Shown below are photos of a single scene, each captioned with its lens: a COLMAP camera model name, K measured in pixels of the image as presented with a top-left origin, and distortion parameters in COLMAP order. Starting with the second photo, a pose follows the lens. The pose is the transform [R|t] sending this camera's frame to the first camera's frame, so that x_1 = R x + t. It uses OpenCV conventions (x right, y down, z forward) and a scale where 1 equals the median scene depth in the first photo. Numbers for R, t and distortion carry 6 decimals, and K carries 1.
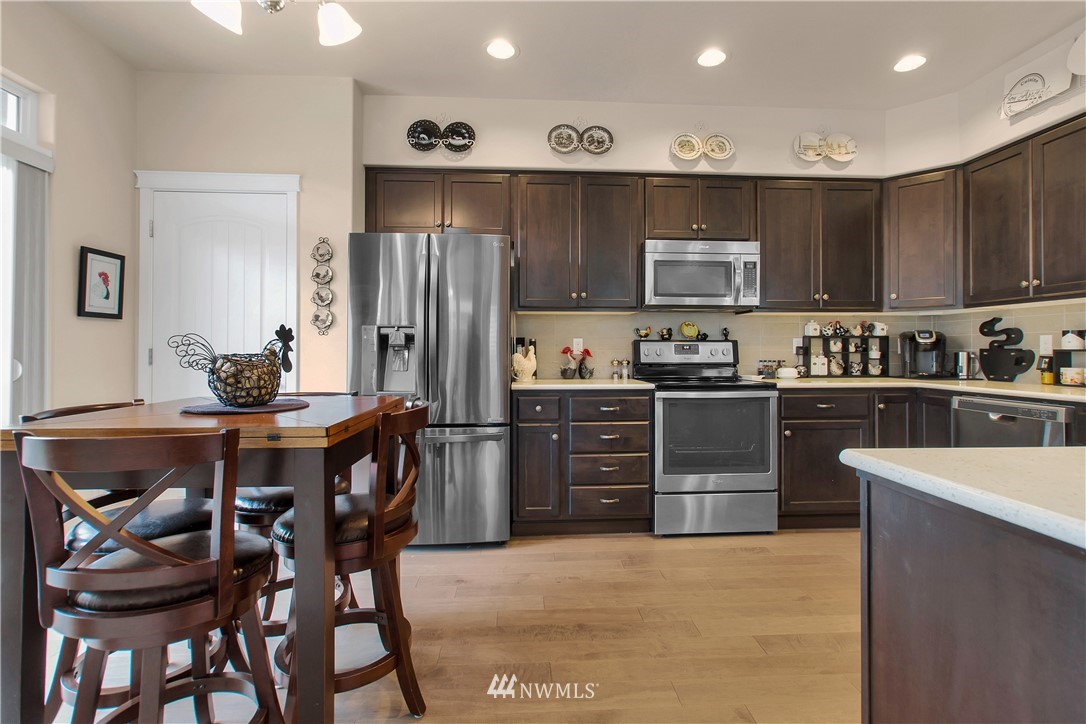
lens RADIAL K [[517.0, 0, 547.9], [0, 517.0, 347.9], [0, 0, 1]] dist [-0.002602, 0.000249]
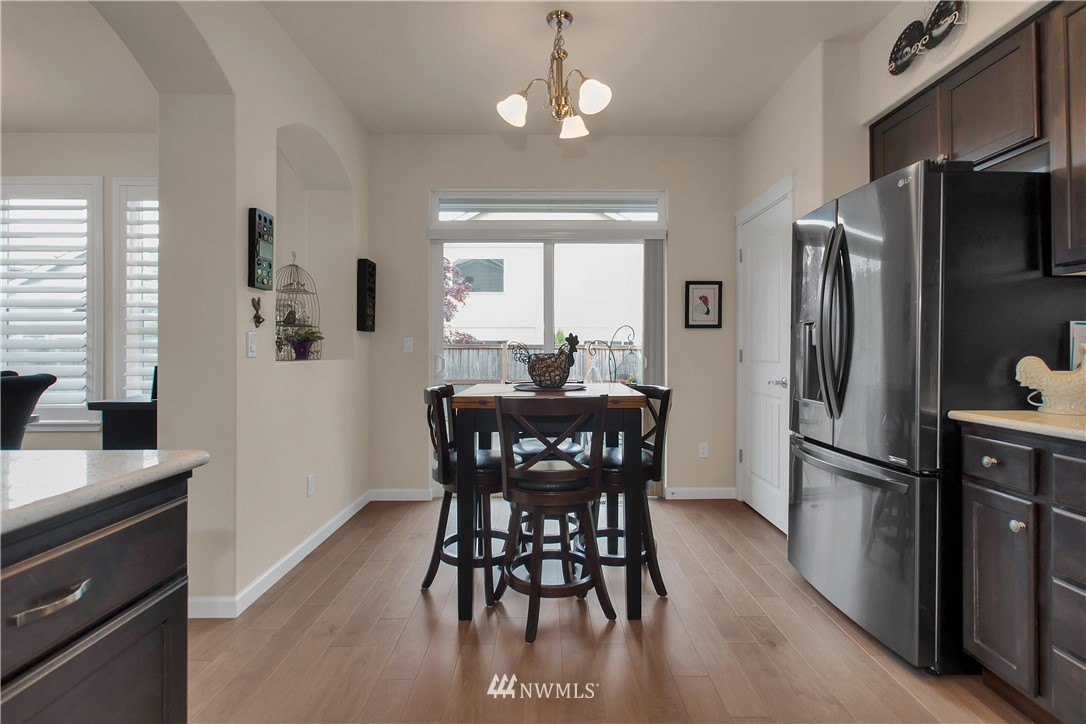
lens RADIAL K [[517.0, 0, 547.9], [0, 517.0, 347.9], [0, 0, 1]] dist [-0.002602, 0.000249]
pose [[-0.043171, -0.005909, -0.999050, 0.570997], [0.005641, 0.999965, -0.006158, 0.002553], [0.999052, -0.005901, -0.043136, 0.626011]]
